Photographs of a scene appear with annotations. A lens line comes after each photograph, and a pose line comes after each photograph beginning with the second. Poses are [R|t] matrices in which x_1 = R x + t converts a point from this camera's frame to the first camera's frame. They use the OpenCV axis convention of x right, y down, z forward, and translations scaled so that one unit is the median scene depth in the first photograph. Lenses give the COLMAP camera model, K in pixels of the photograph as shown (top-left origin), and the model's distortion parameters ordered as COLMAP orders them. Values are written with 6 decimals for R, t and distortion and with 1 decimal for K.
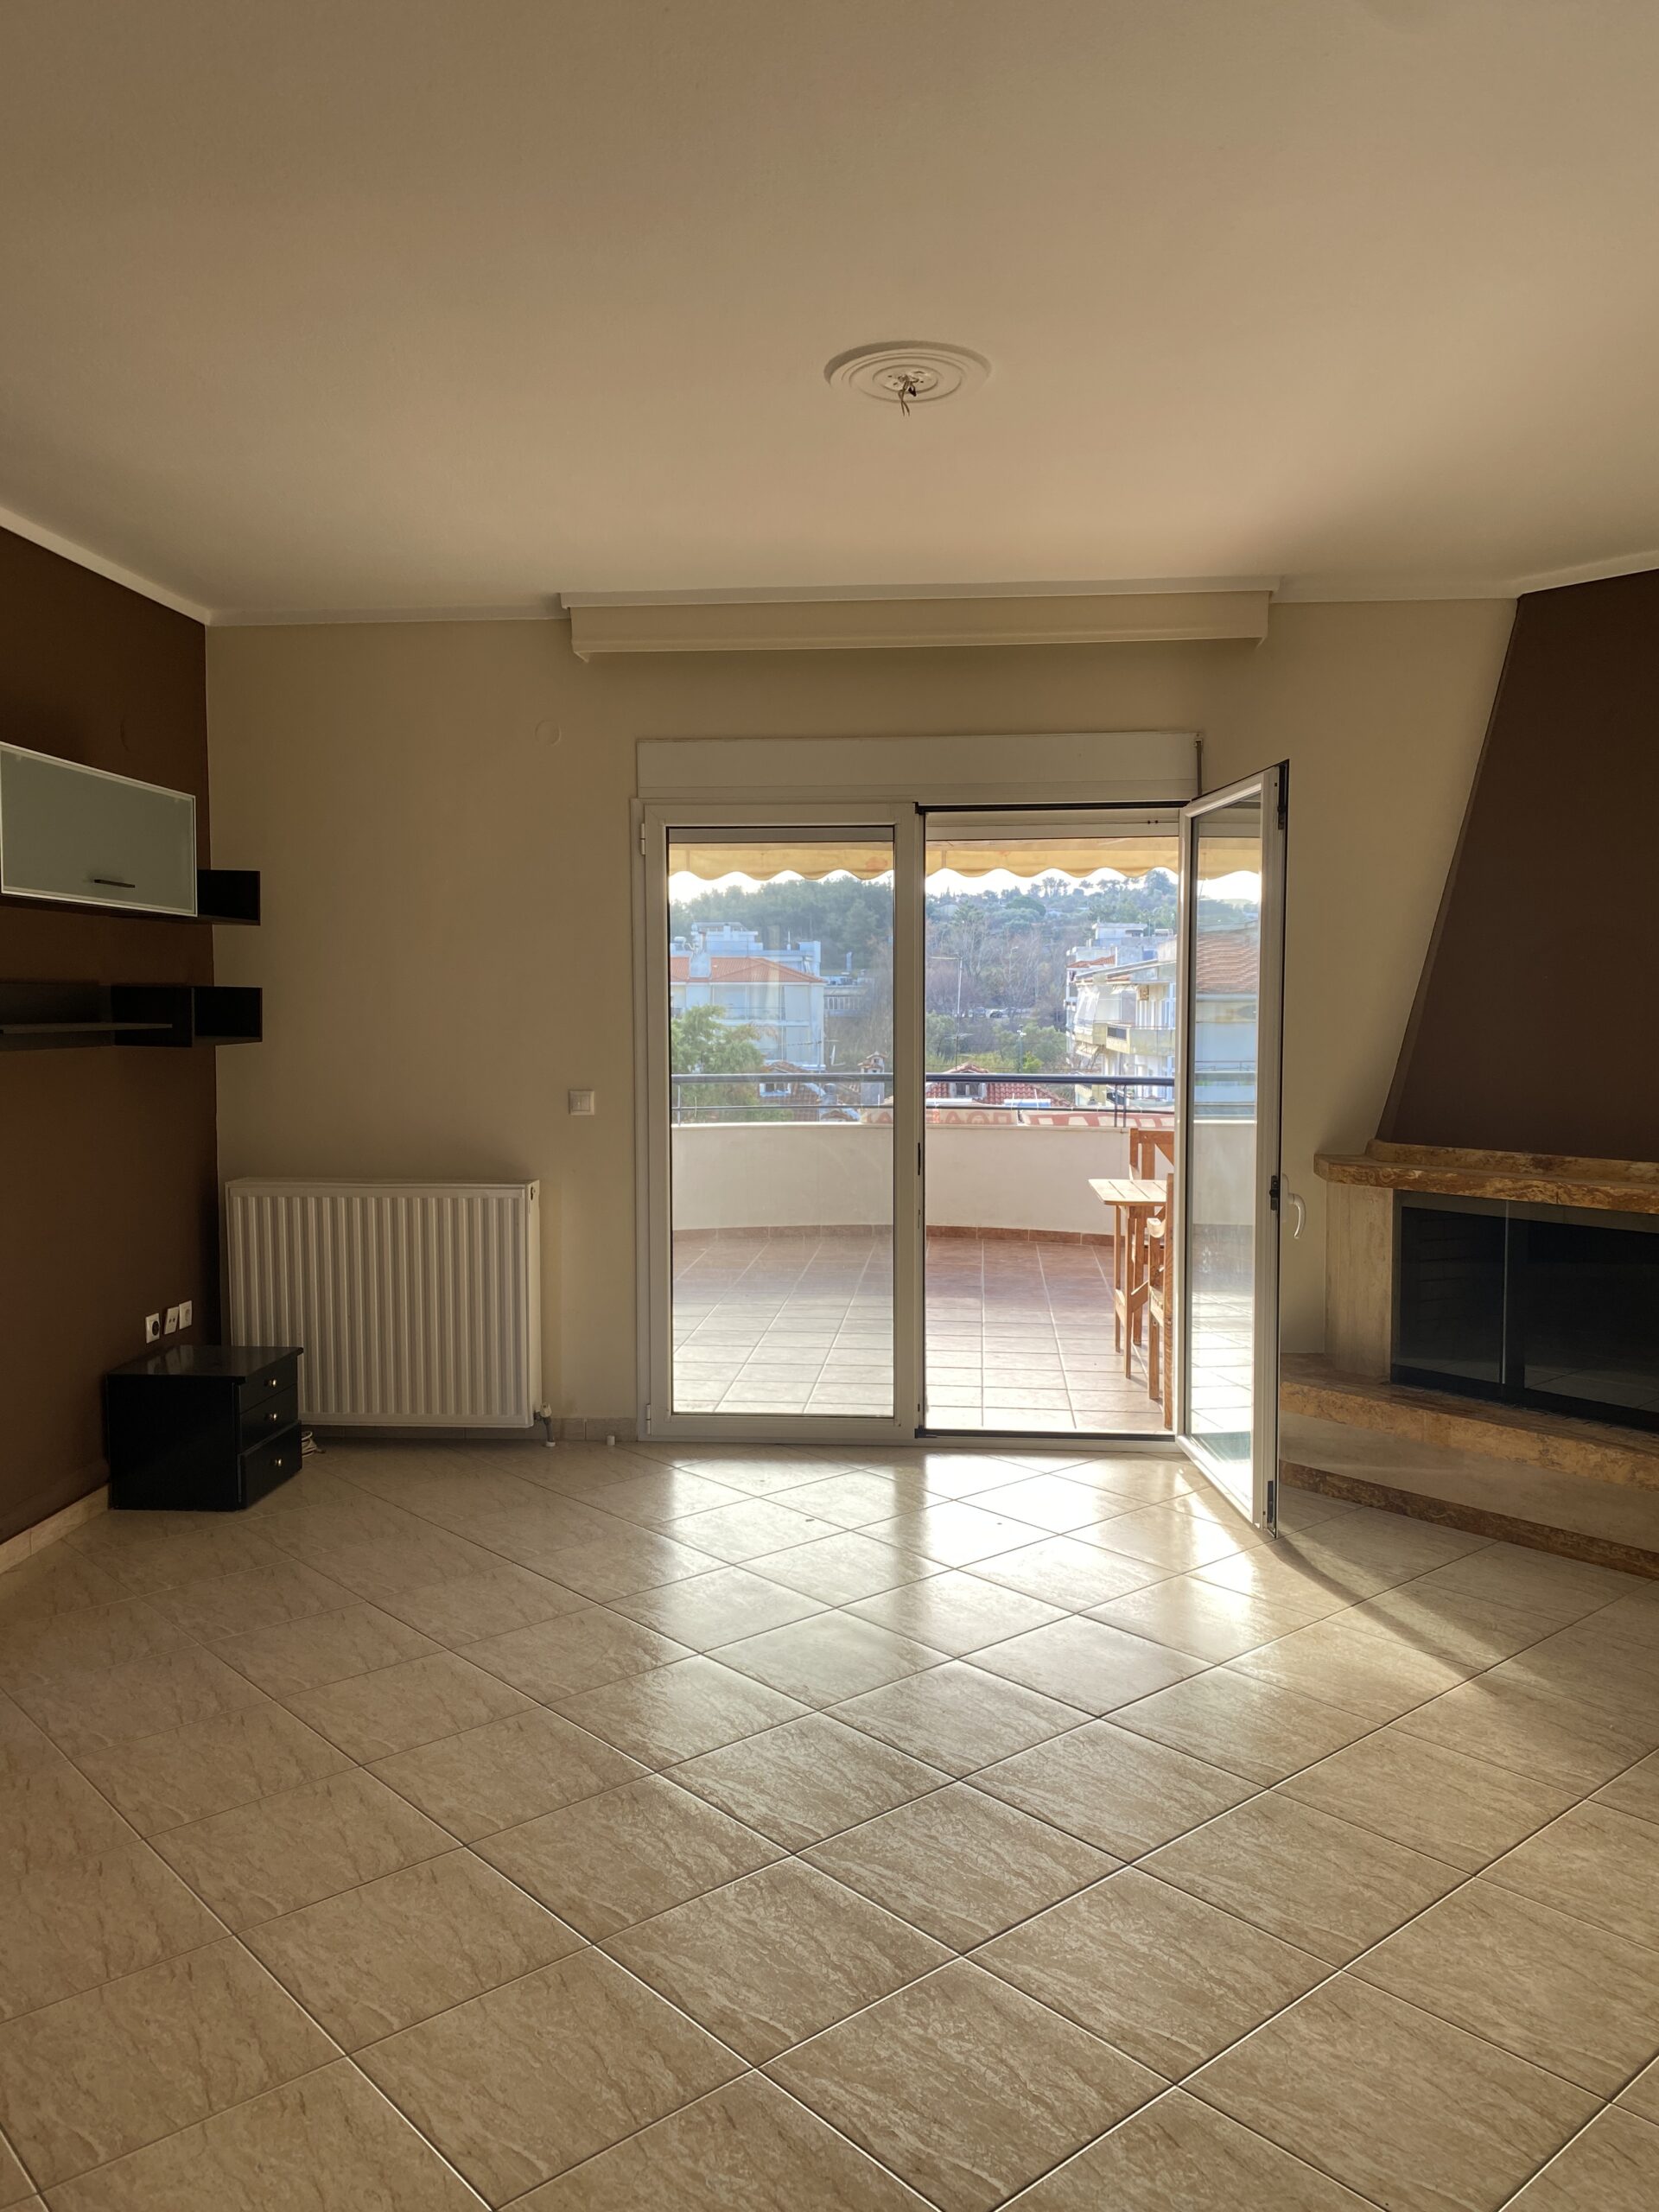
lens RADIAL K [[1675.0, 0, 831.8], [0, 1675.0, 1122.6], [0, 0, 1]] dist [-0.005790, -0.003889]
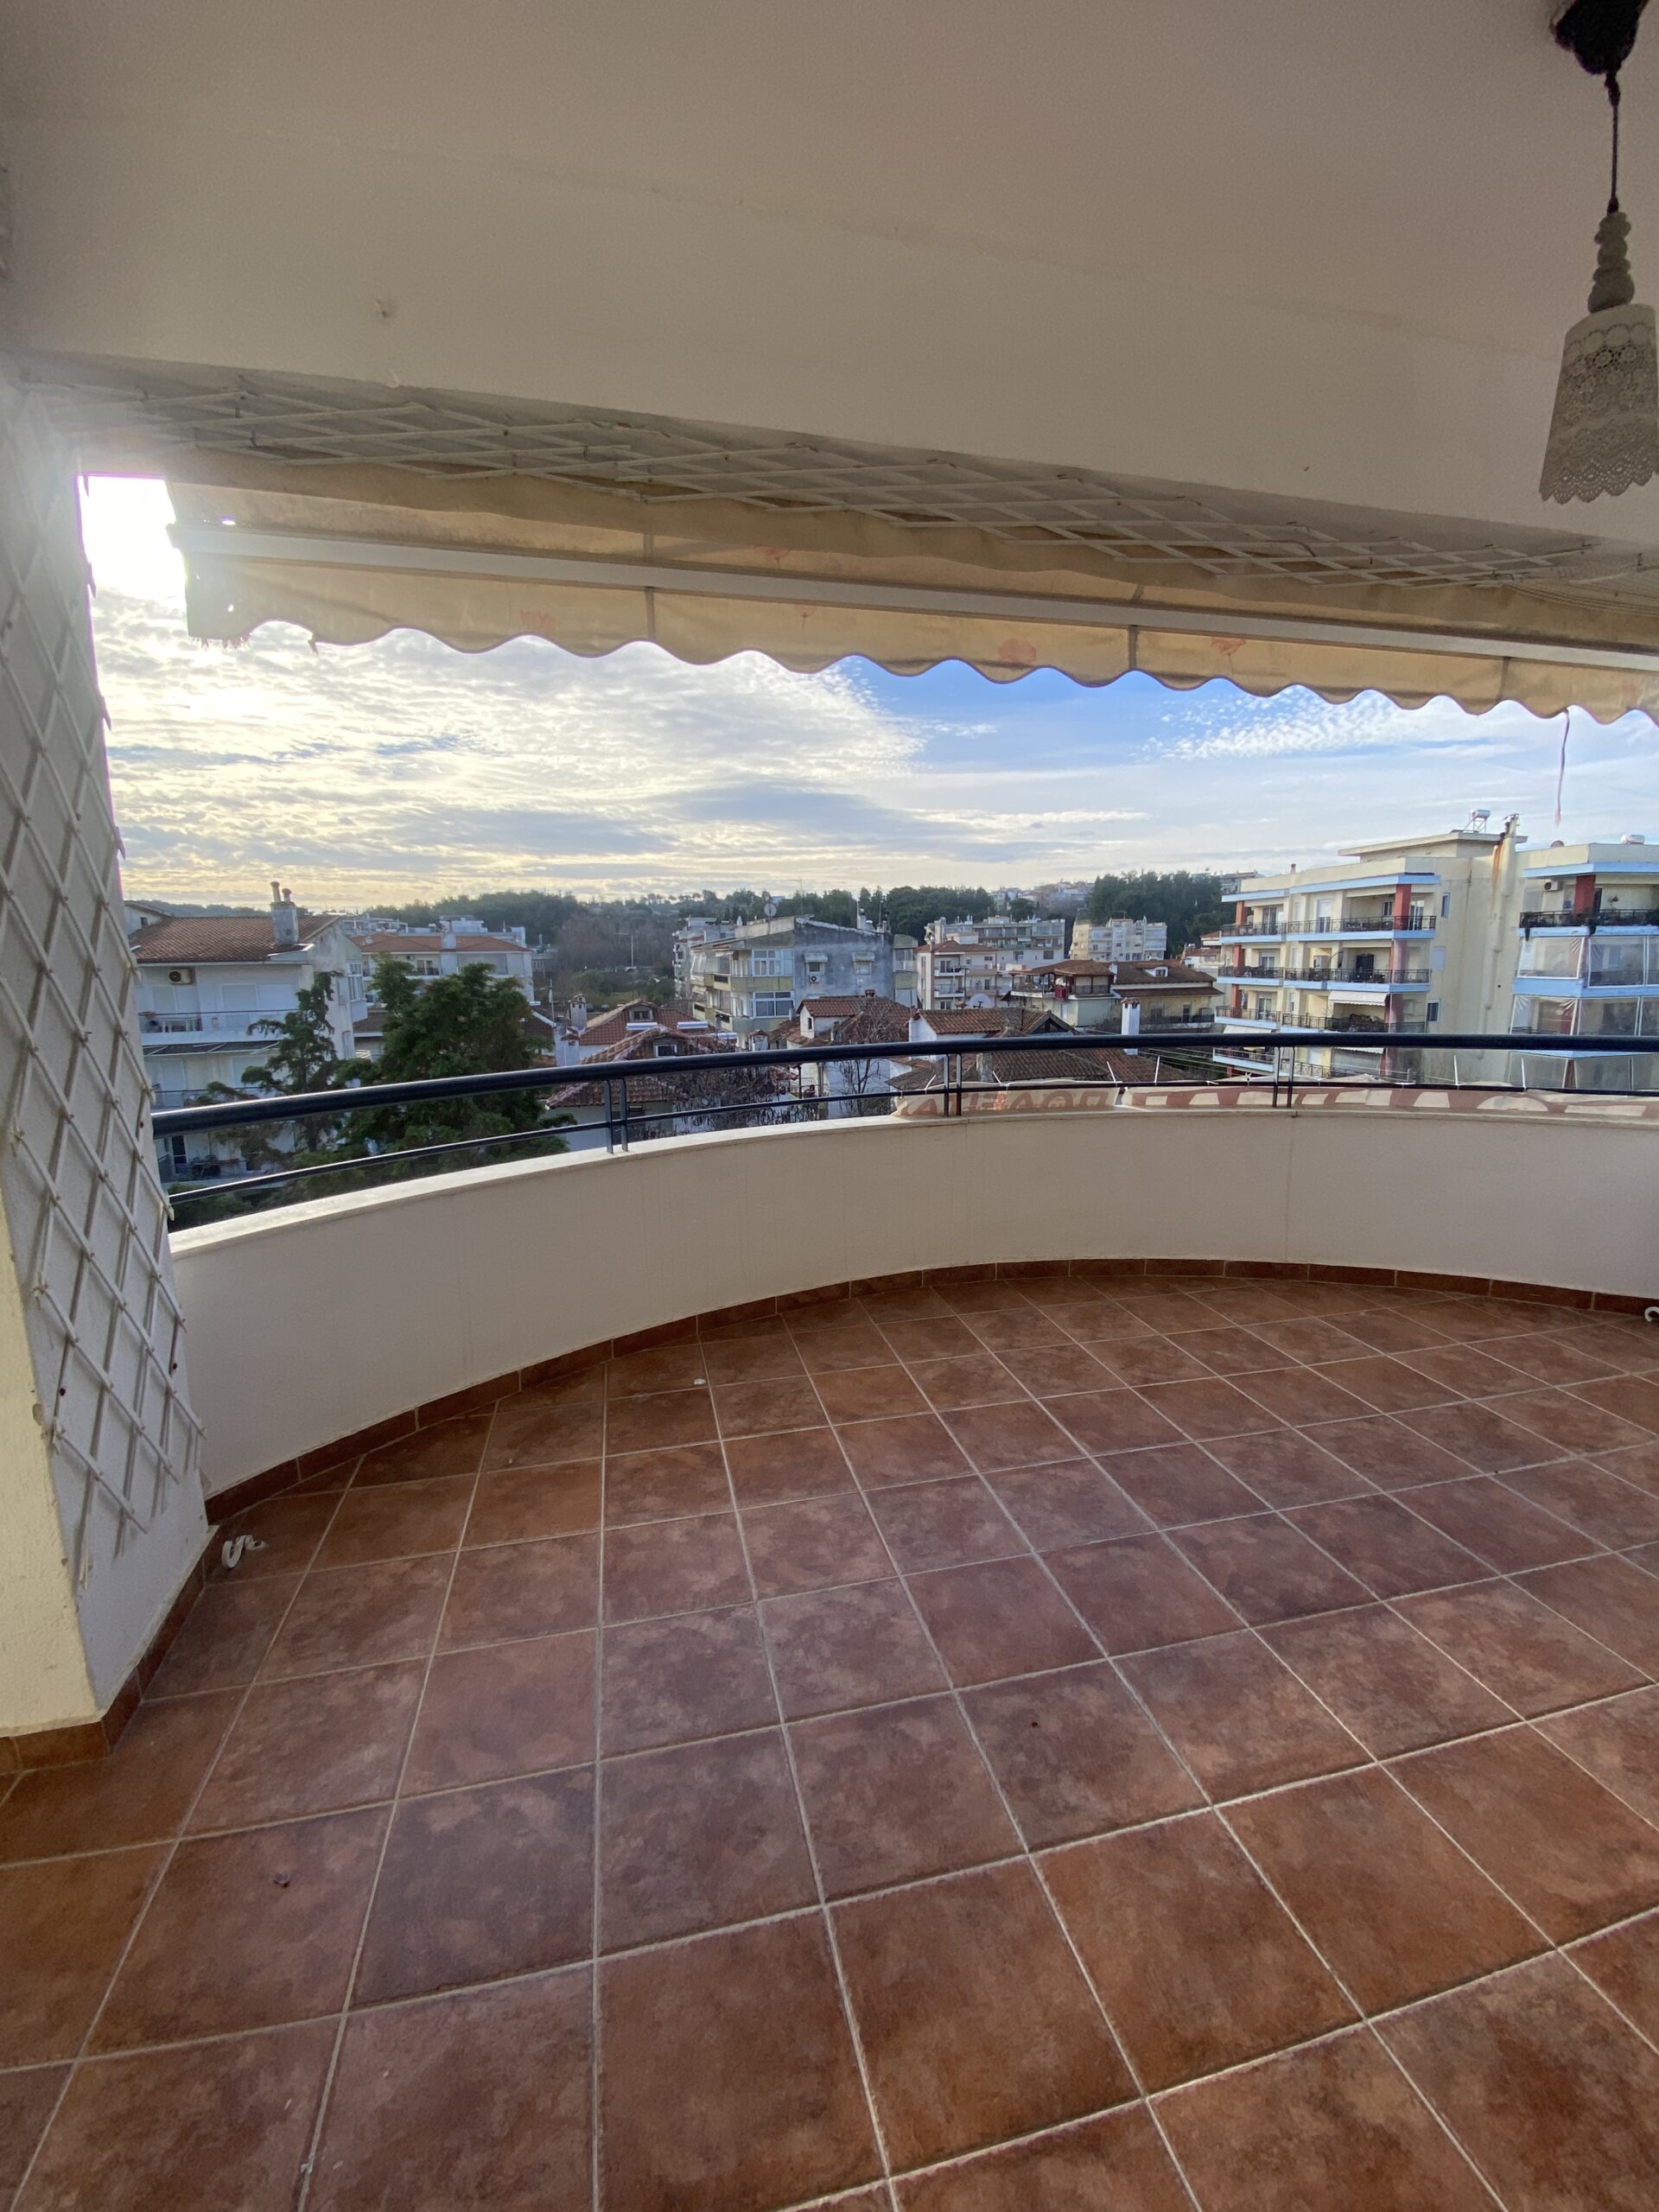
lens RADIAL K [[883.3, 0, 816.3], [0, 883.3, 1101.6], [0, 0, 1]] dist [0.021312, -0.025598]
pose [[0.950746, -0.059736, 0.304161, -0.216038], [0.034191, 0.995477, 0.088634, -0.070676], [-0.308080, -0.073868, 0.948488, 1.279471]]
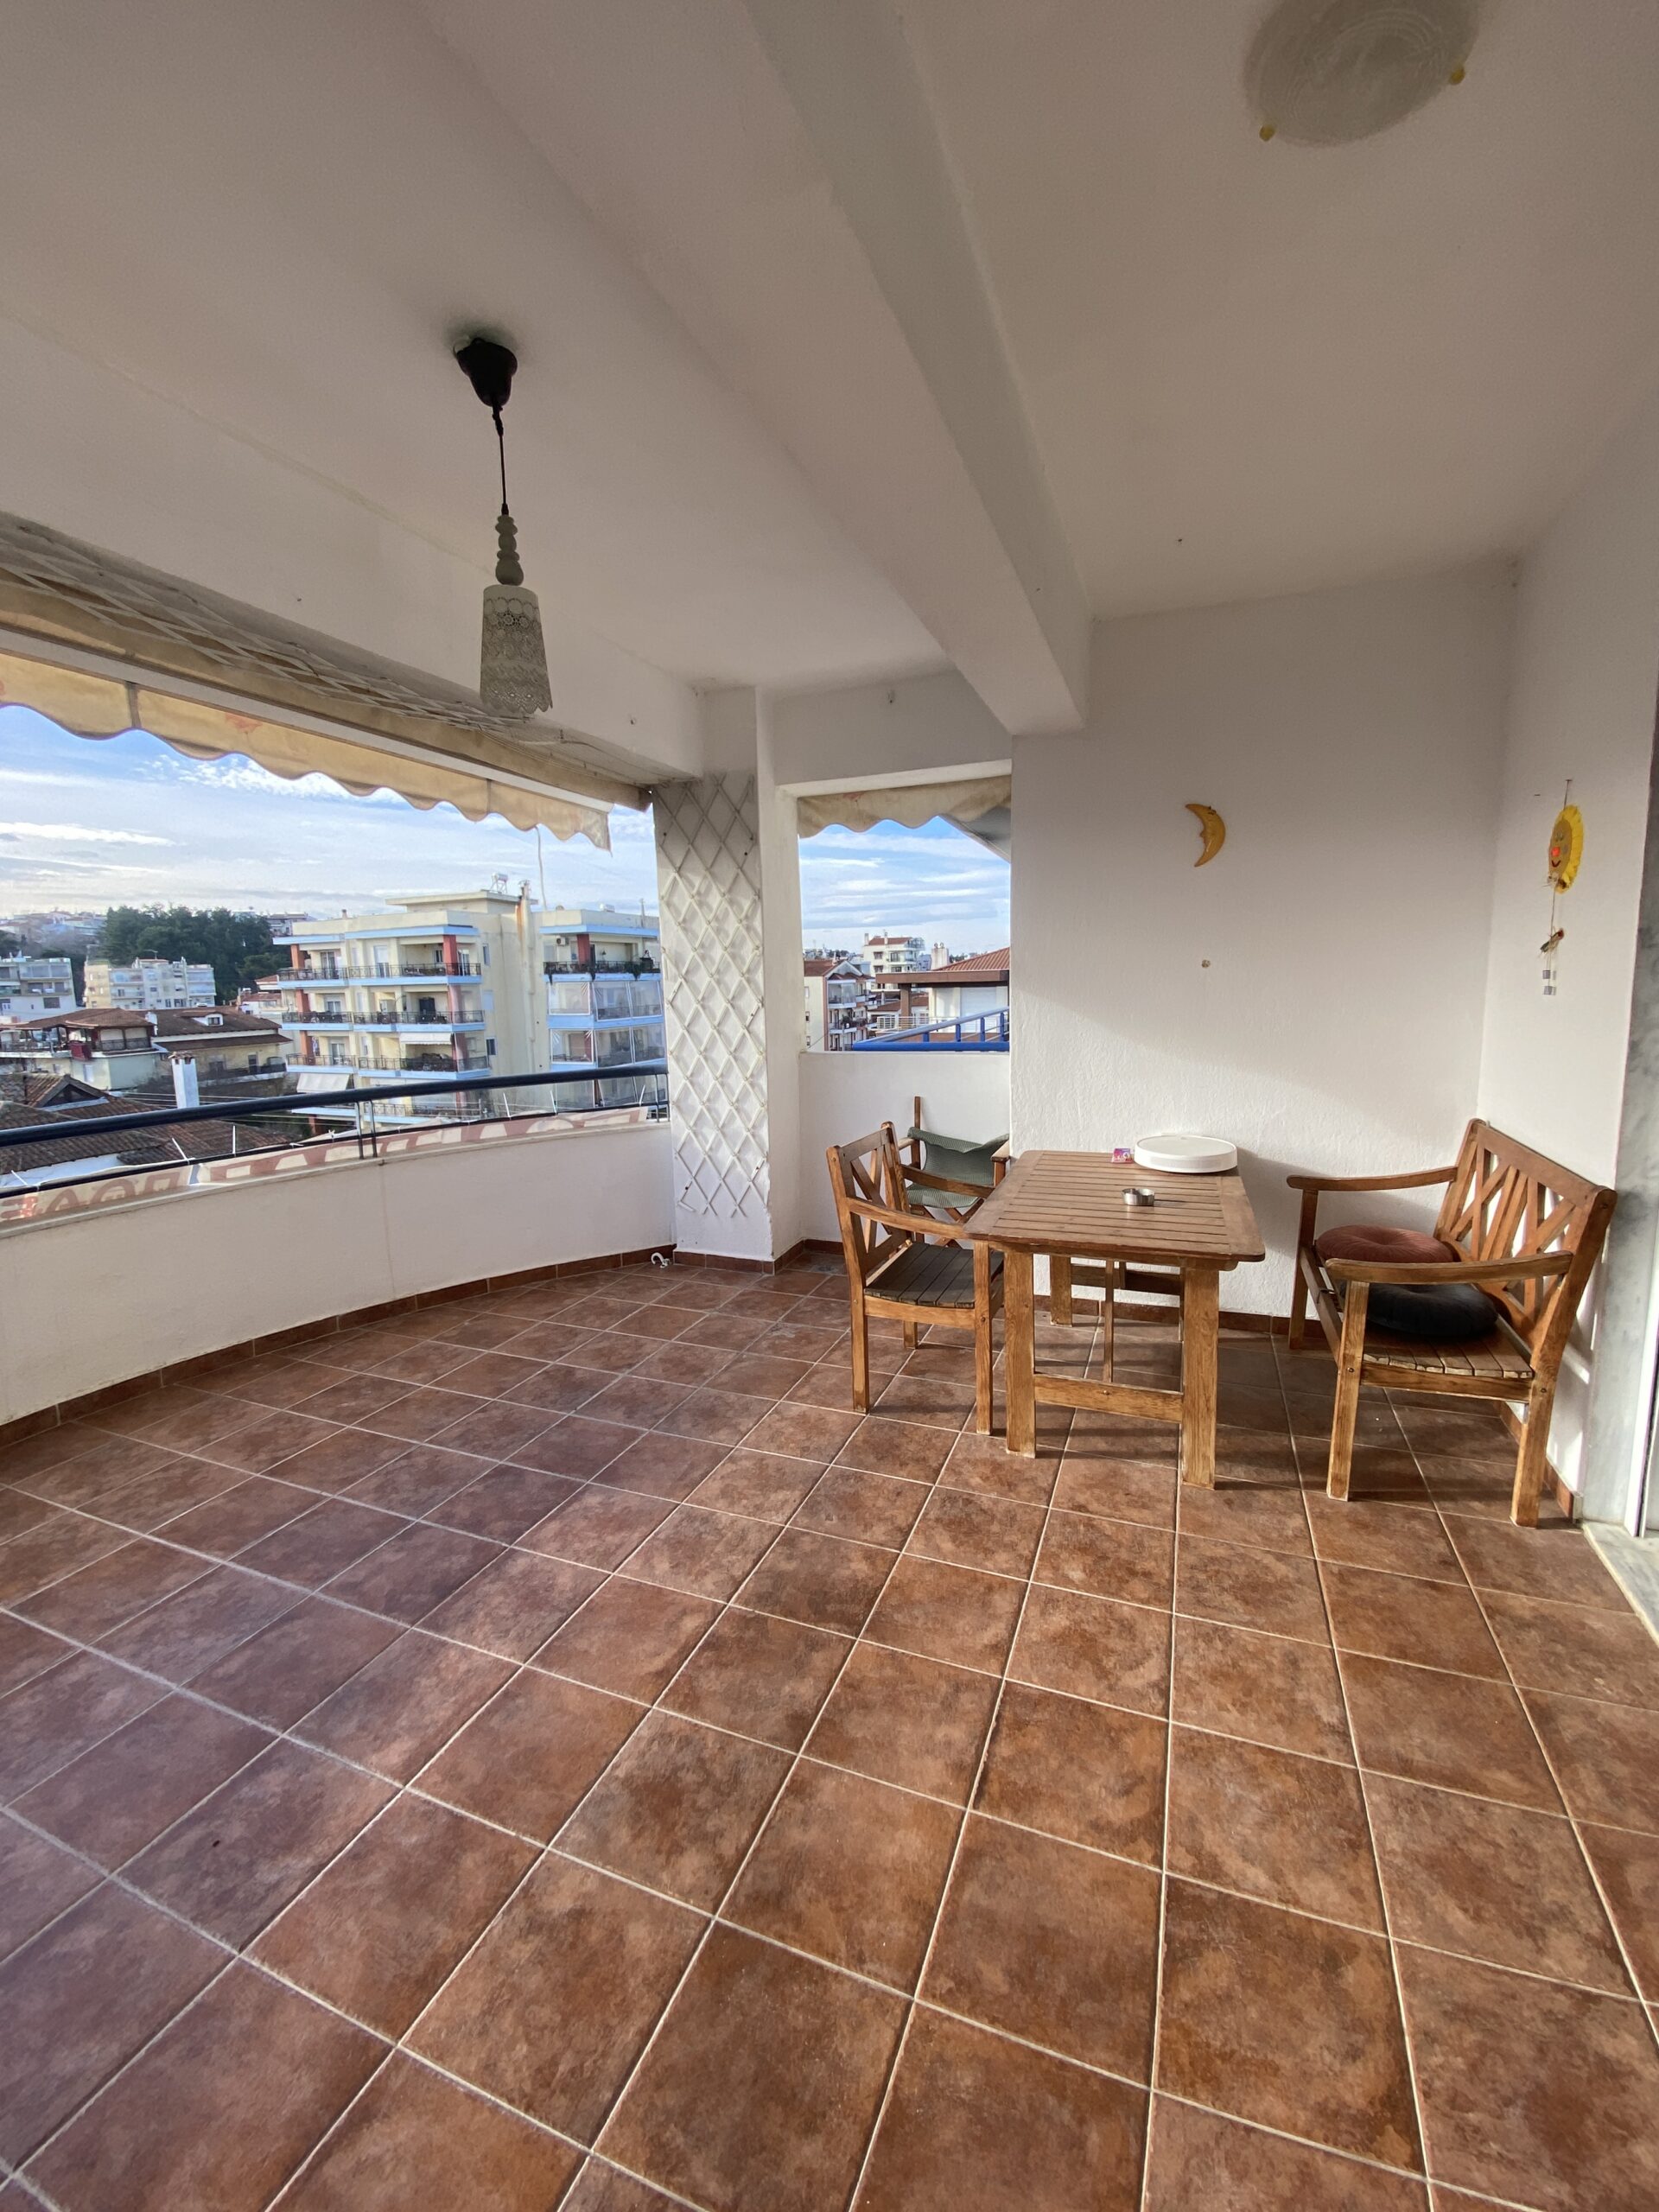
lens RADIAL K [[895.1, 0, 836.4], [0, 895.1, 1109.6], [0, 0, 1]] dist [0.016674, -0.020284]
pose [[0.279808, -0.135213, 0.950487, -0.261517], [0.087610, 0.989498, 0.114972, -0.085969], [-0.956050, 0.051102, 0.288715, 1.227584]]
